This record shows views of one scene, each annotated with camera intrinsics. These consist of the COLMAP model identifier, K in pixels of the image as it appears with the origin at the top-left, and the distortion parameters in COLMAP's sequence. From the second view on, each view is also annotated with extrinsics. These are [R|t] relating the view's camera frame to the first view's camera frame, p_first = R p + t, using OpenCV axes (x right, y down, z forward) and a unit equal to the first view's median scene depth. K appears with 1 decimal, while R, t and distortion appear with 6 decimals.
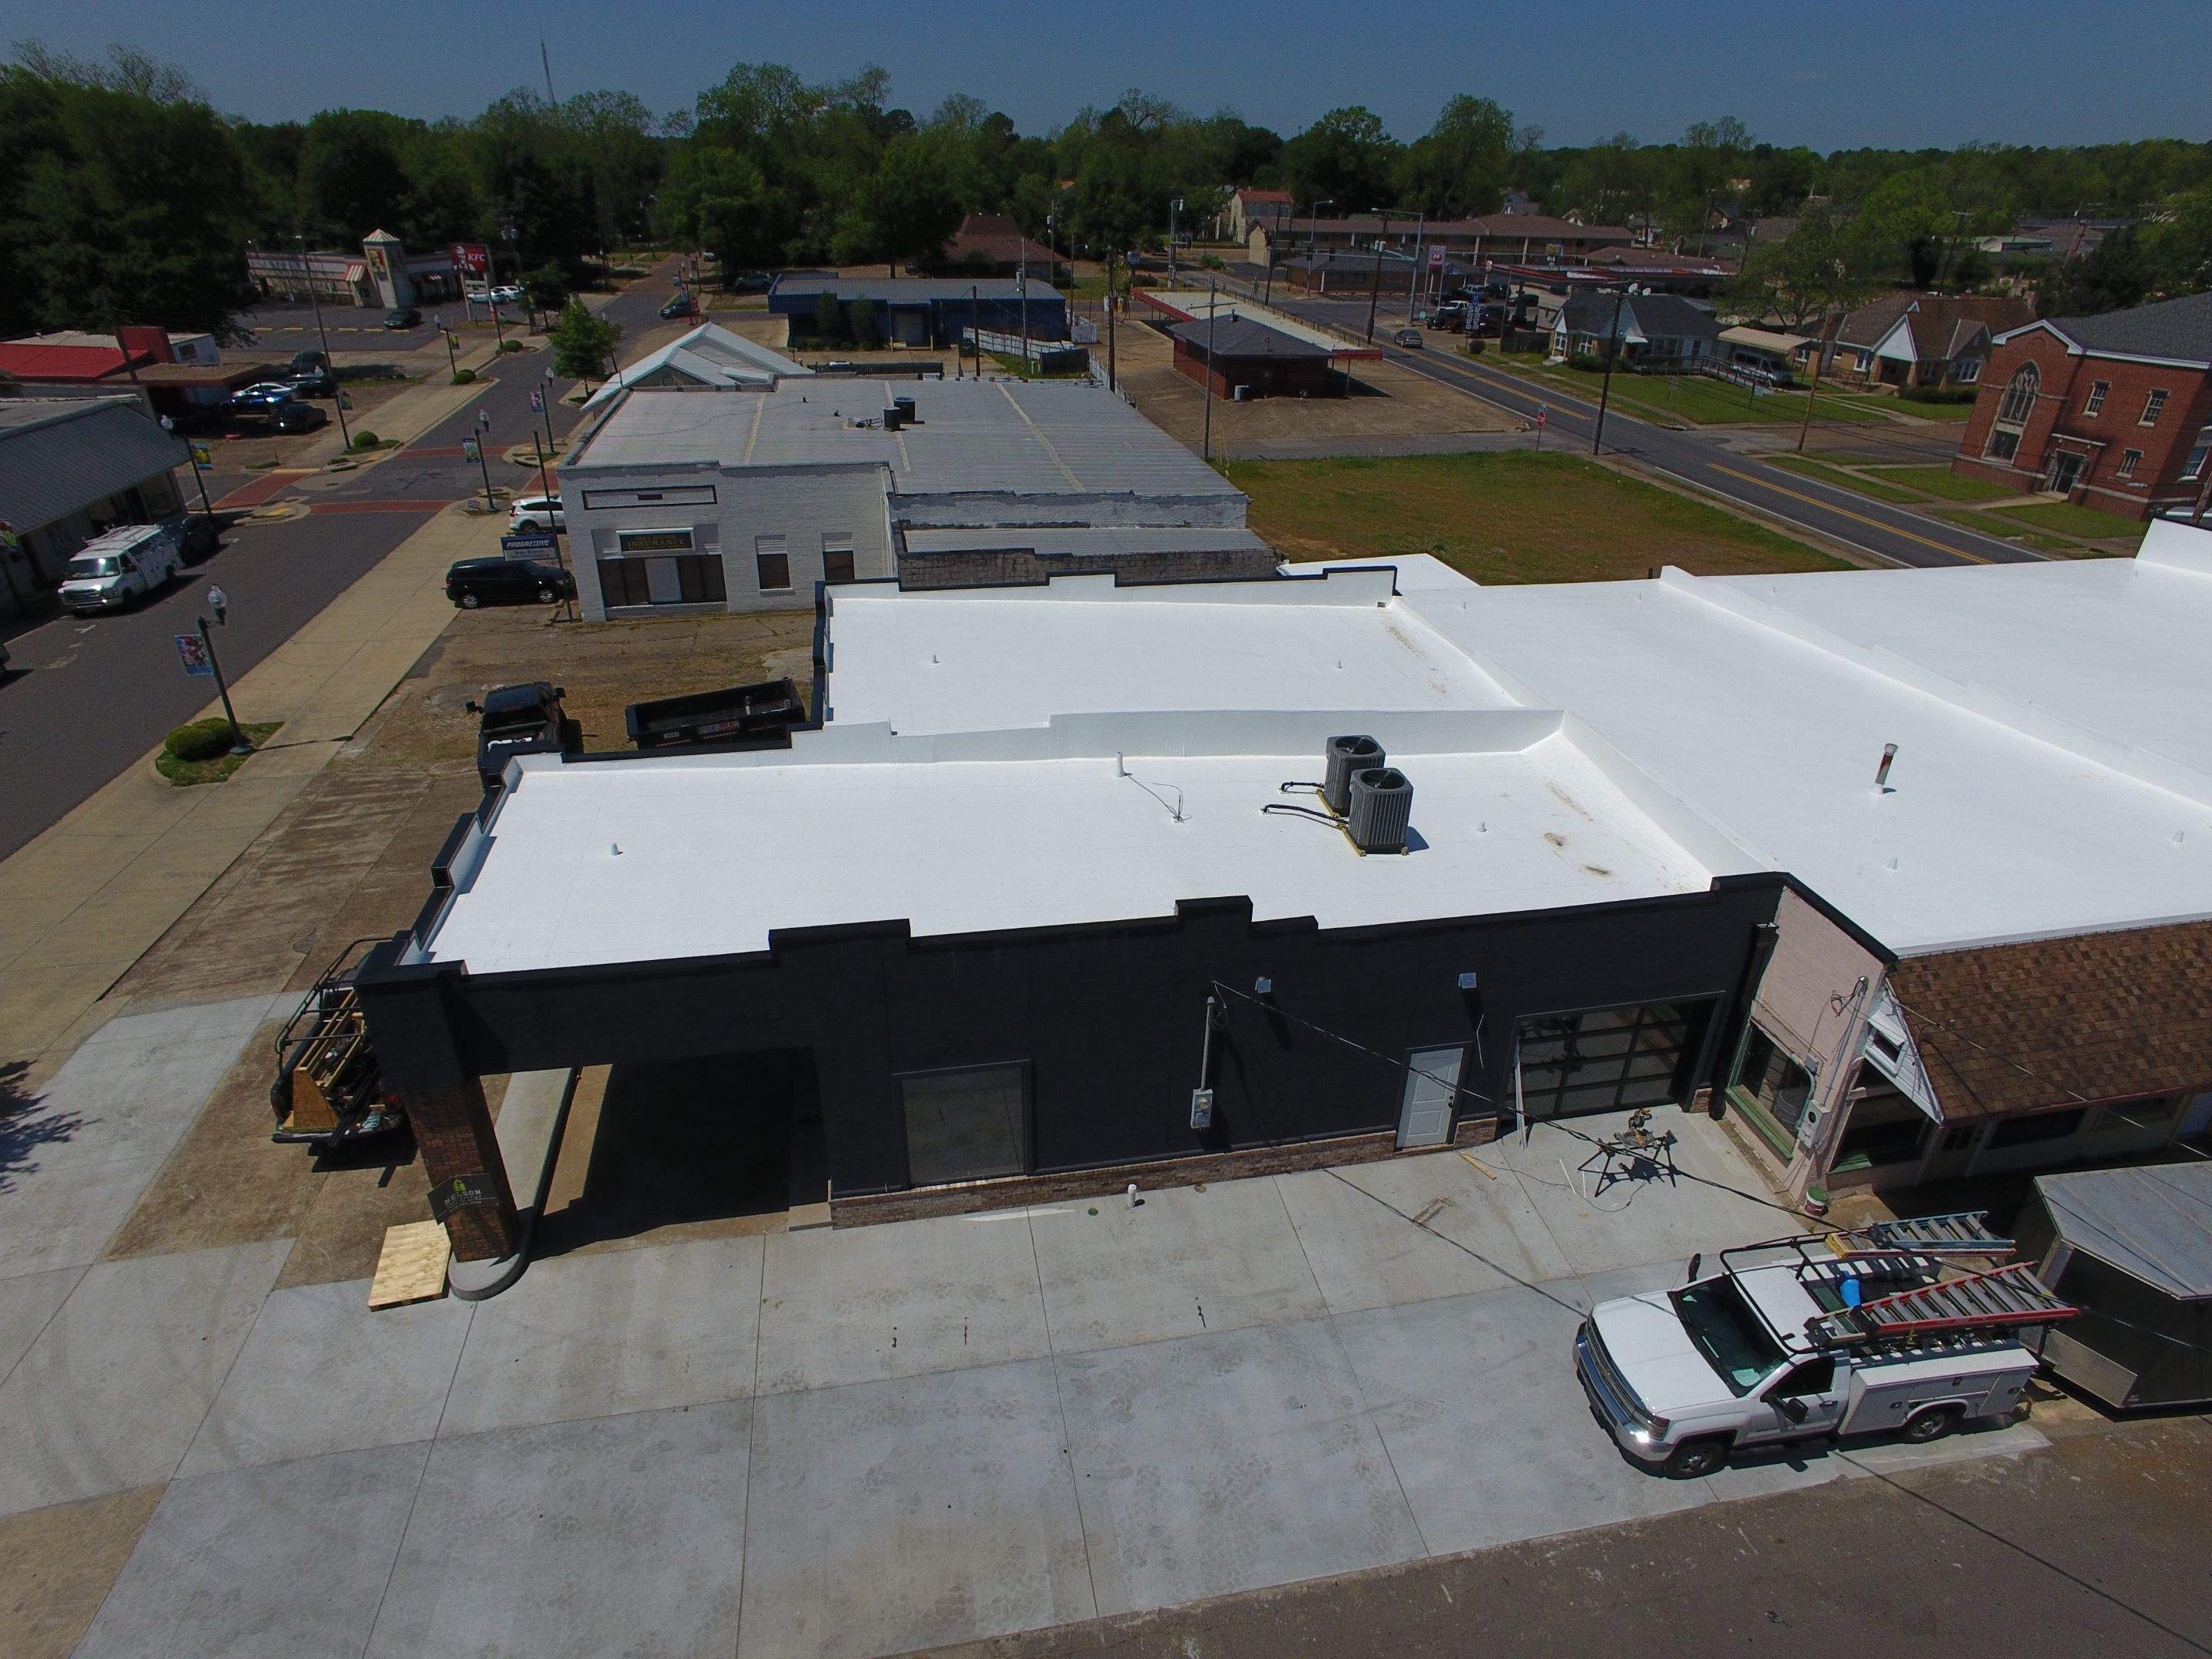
lens RADIAL K [[1277.0, 0, 1109.8], [0, 1277.0, 832.1], [0, 0, 1]] dist [-0.090940, 0.071666]
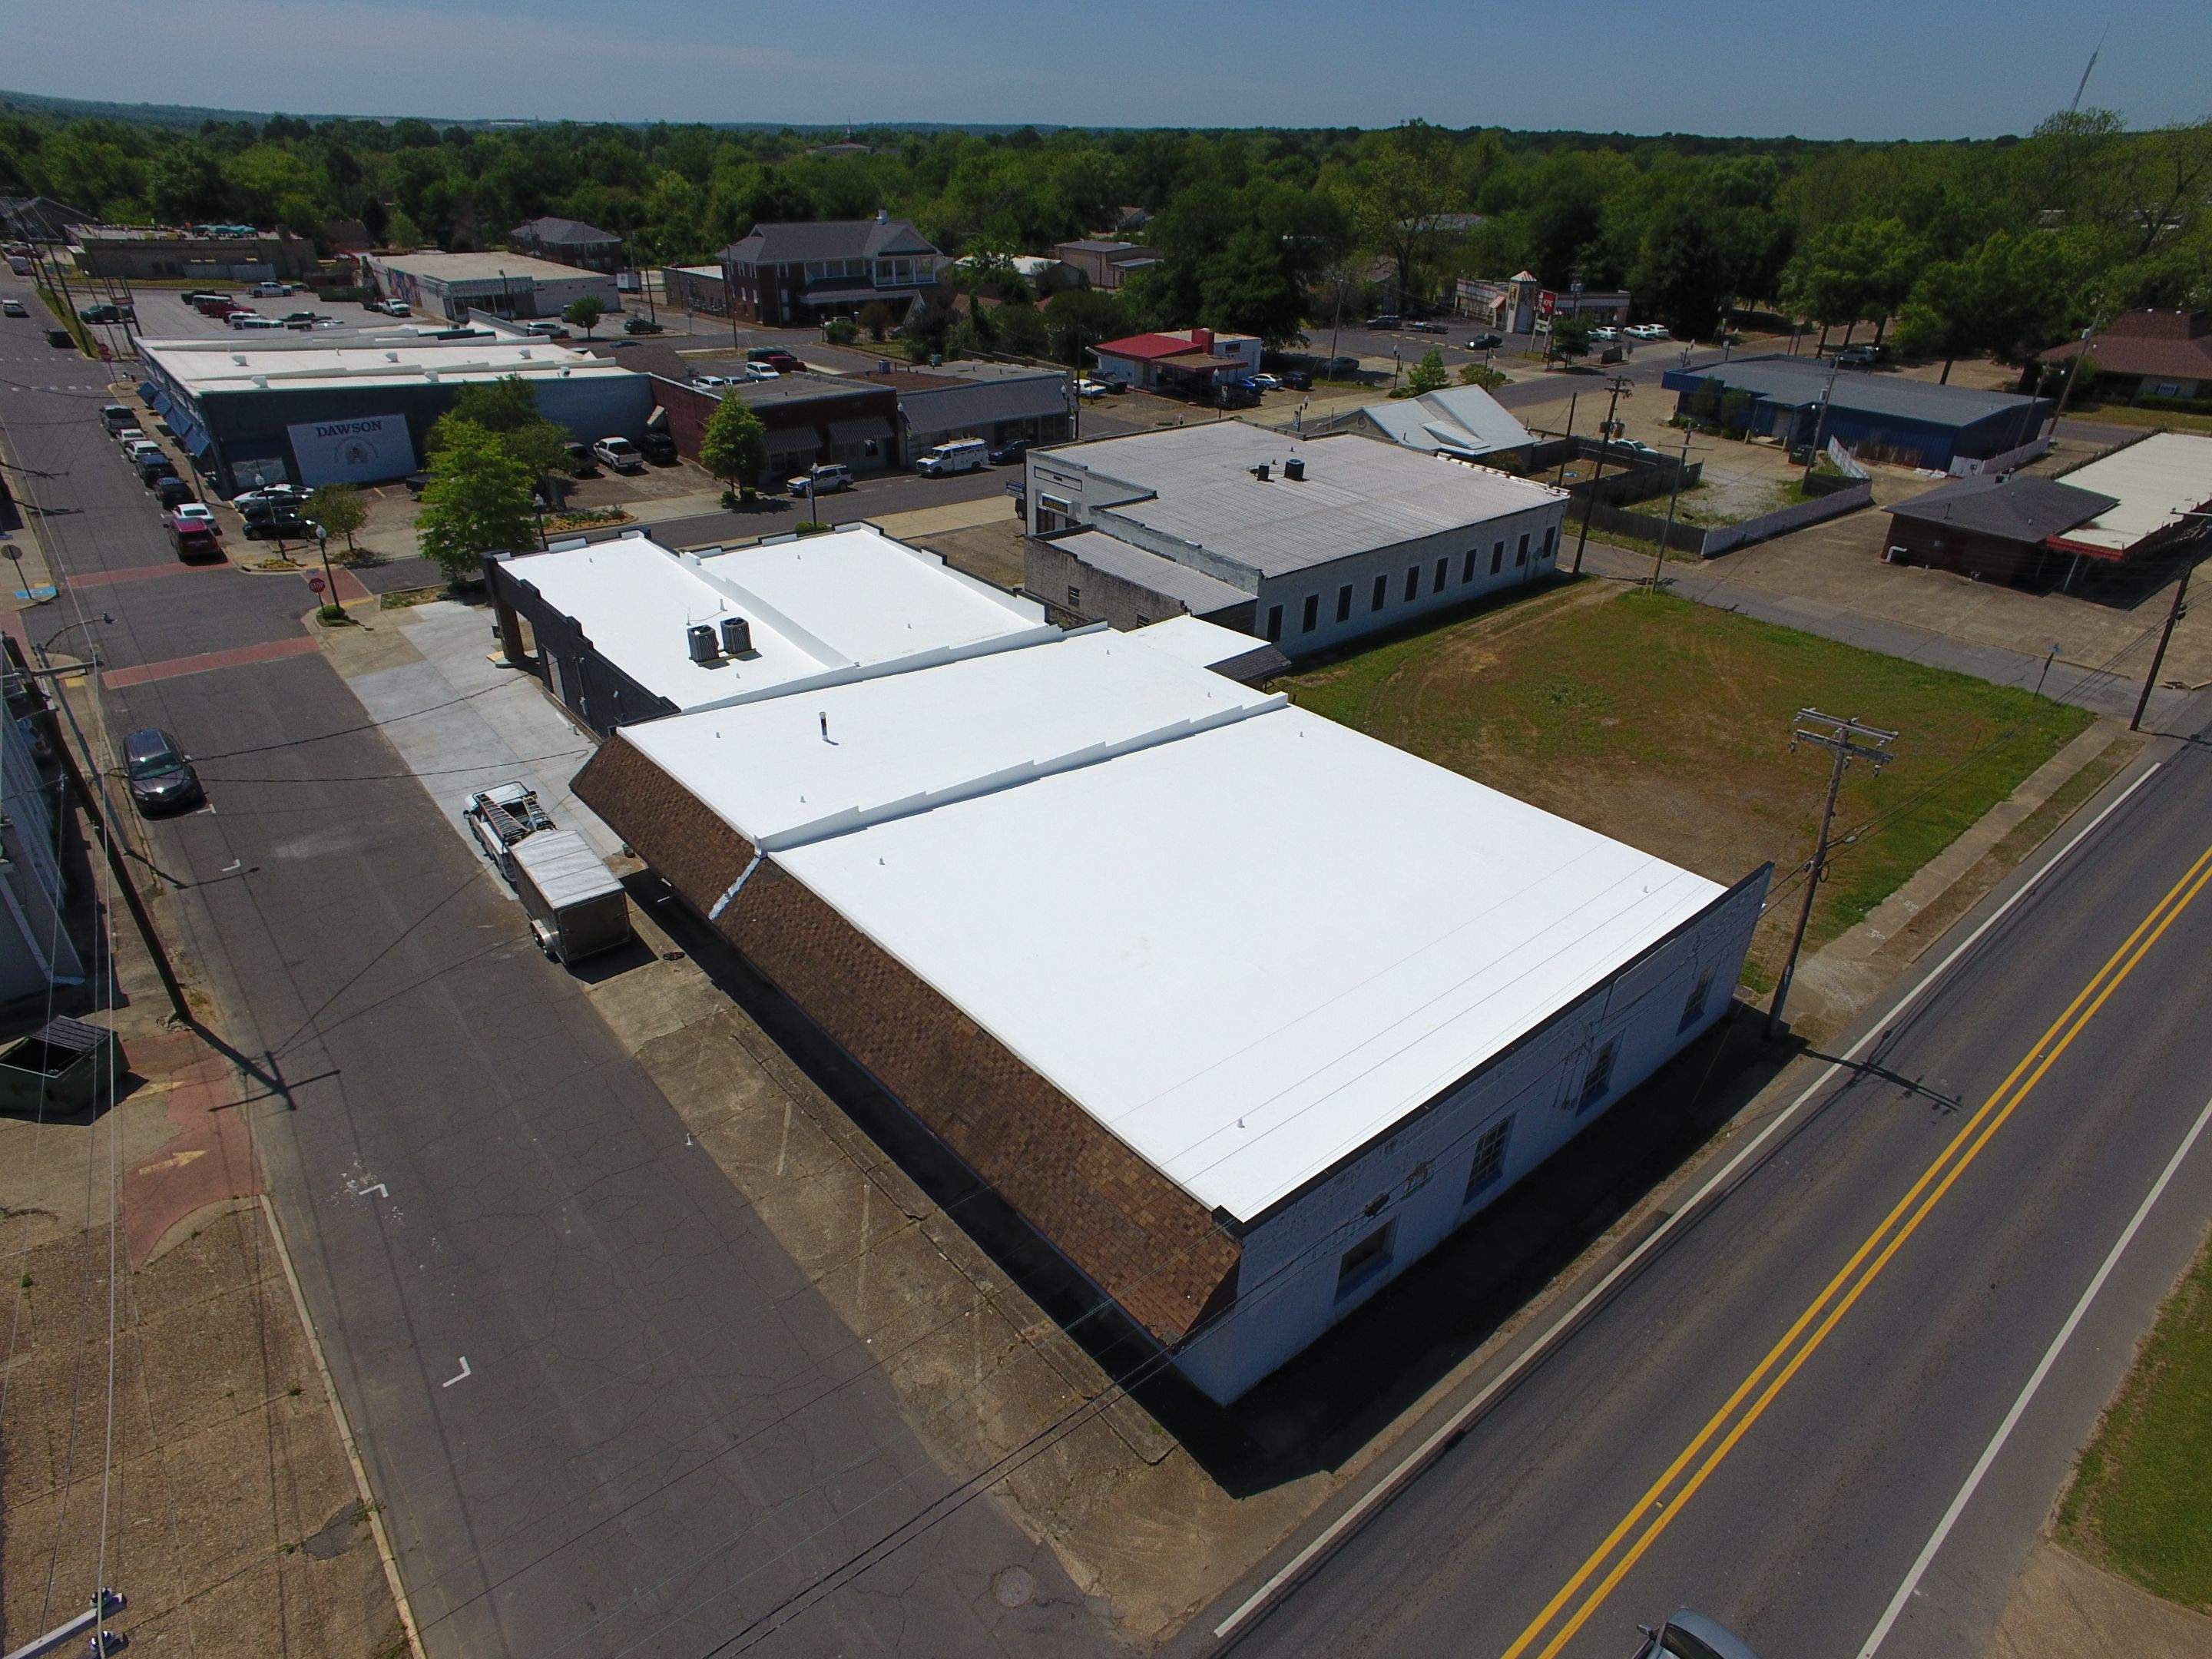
lens RADIAL K [[1277.0, 0, 1115.6], [0, 1277.0, 828.9], [0, 0, 1]] dist [-0.090940, 0.071666]
pose [[0.490581, 0.418254, -0.764456, 1.324622], [-0.421975, 0.881583, 0.211539, -0.279382], [0.762409, 0.218804, 0.608981, 0.150714]]
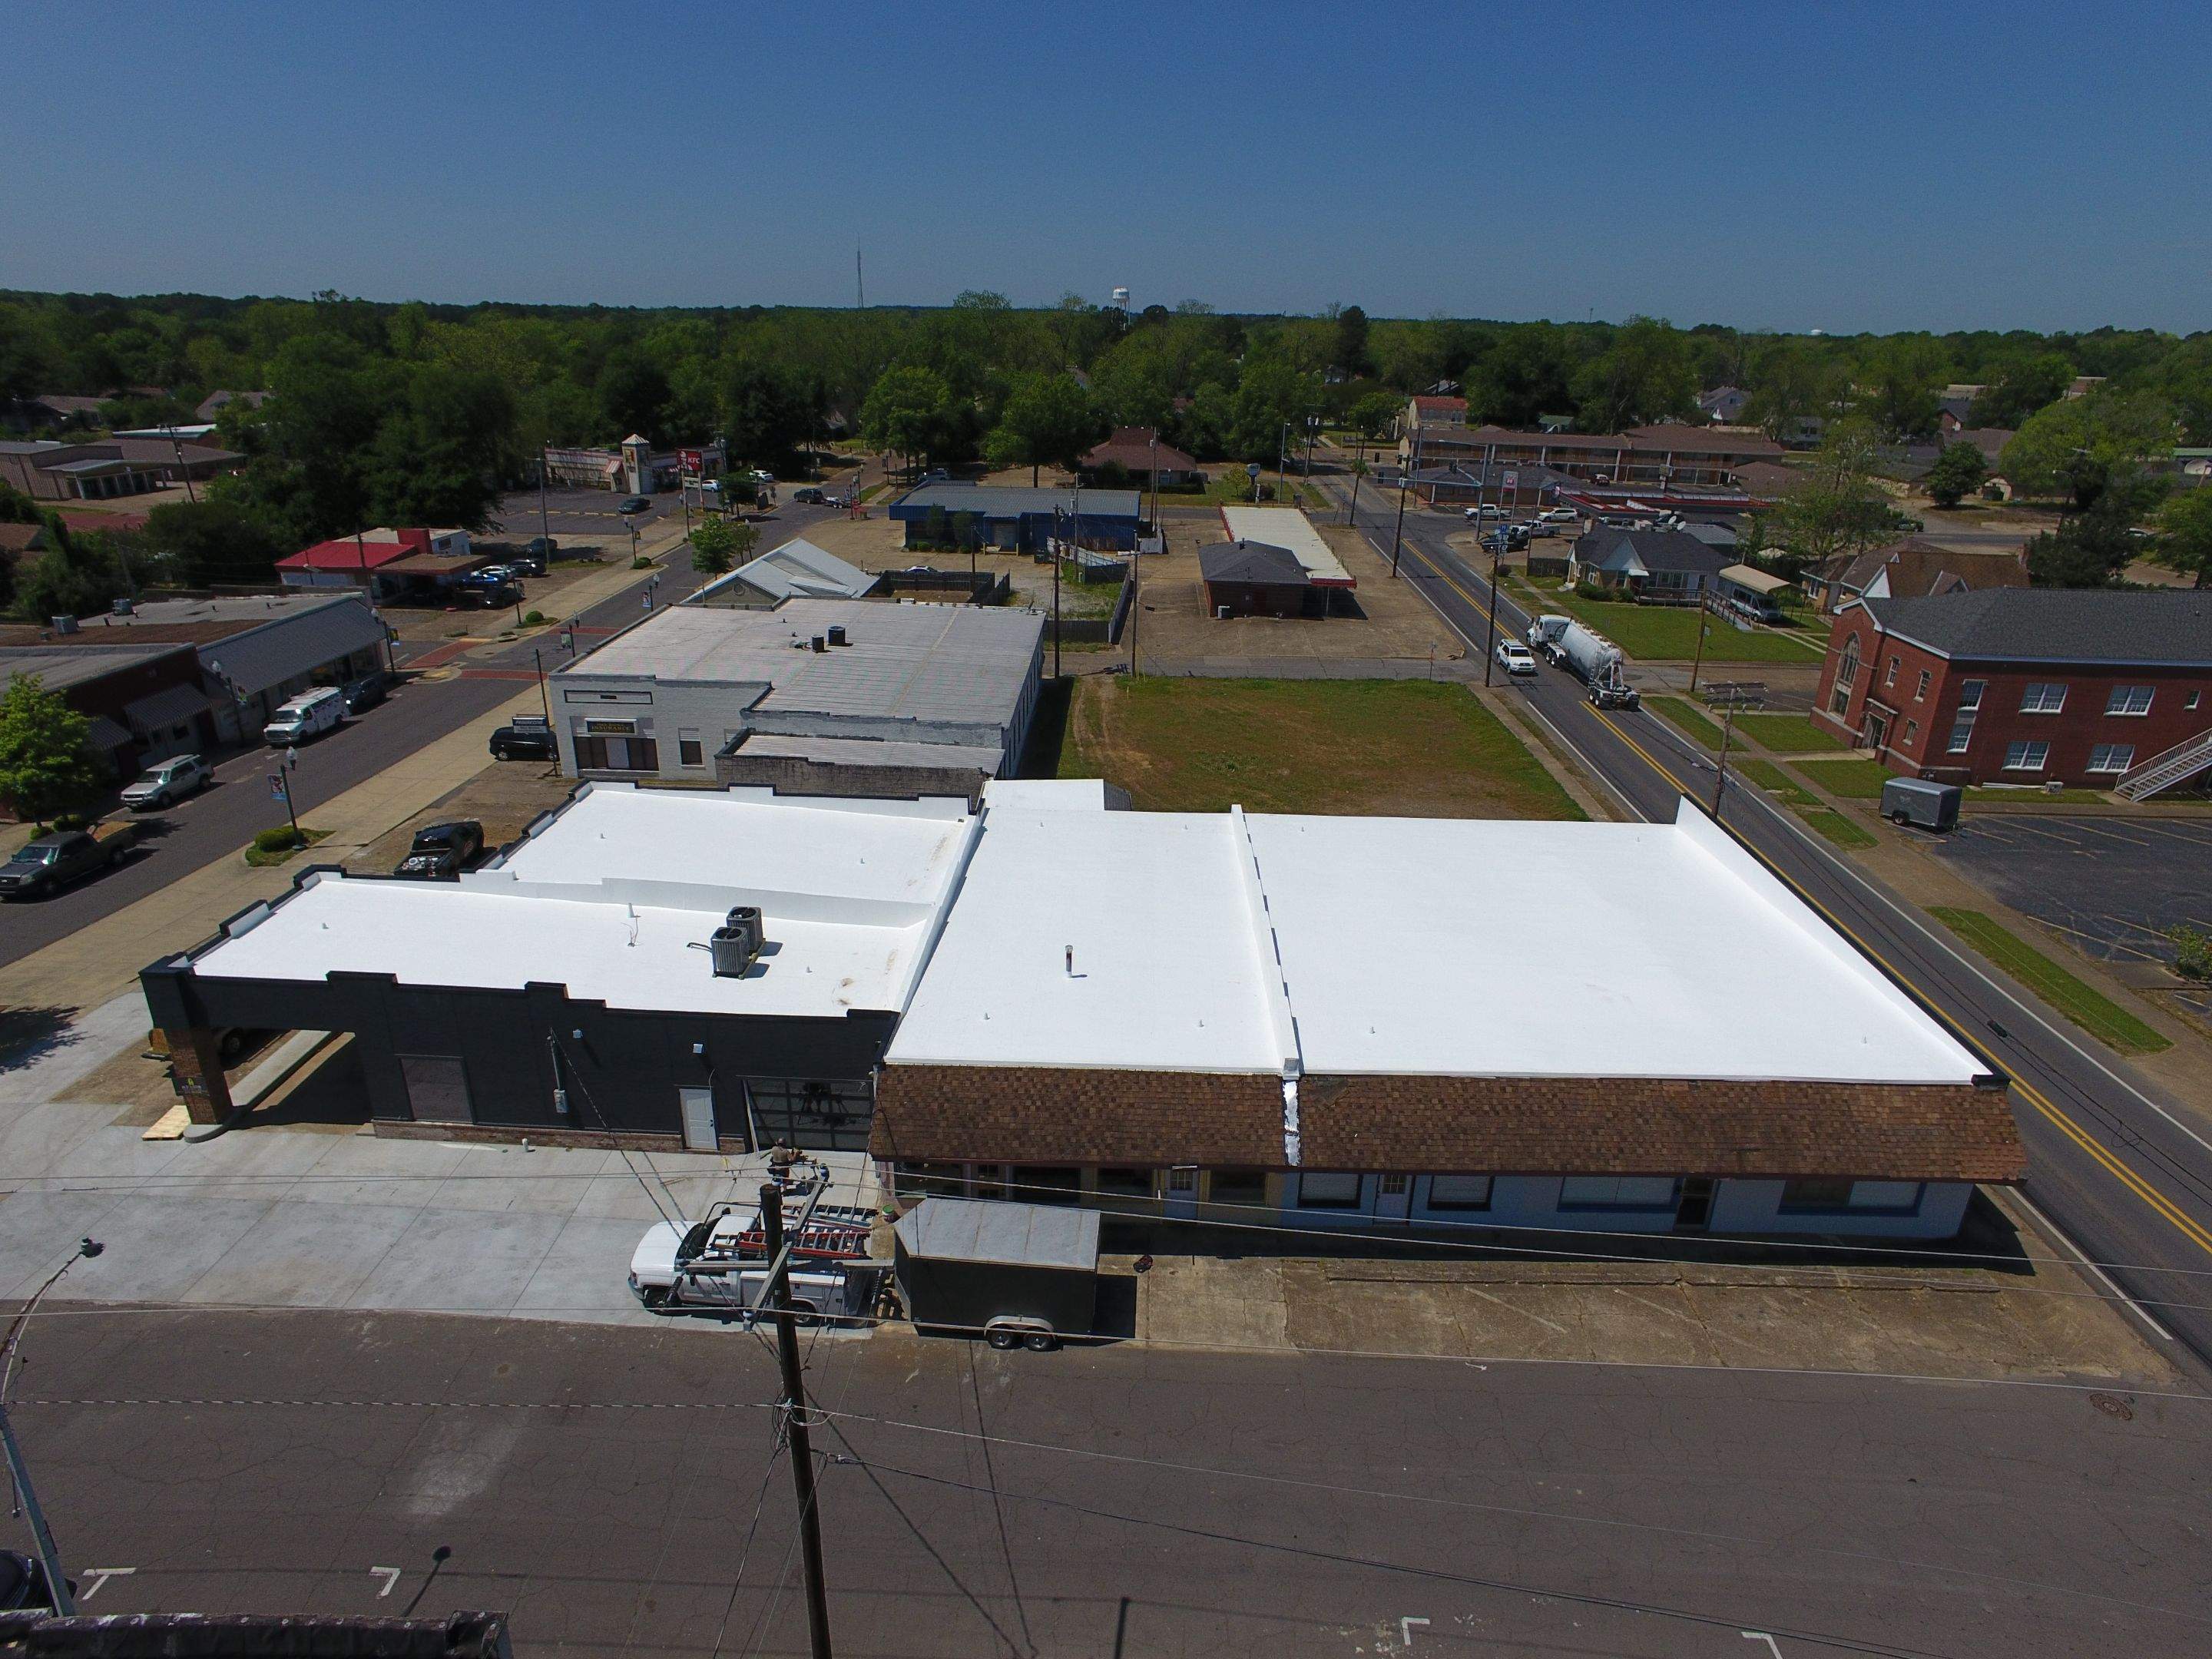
lens RADIAL K [[1277.0, 0, 1111.0], [0, 1277.0, 832.1], [0, 0, 1]] dist [-0.090940, 0.071666]
pose [[0.975382, 0.085677, -0.203200, 0.575331], [-0.108126, 0.988884, -0.102065, -0.031867], [0.192197, 0.121523, 0.973803, -0.317212]]
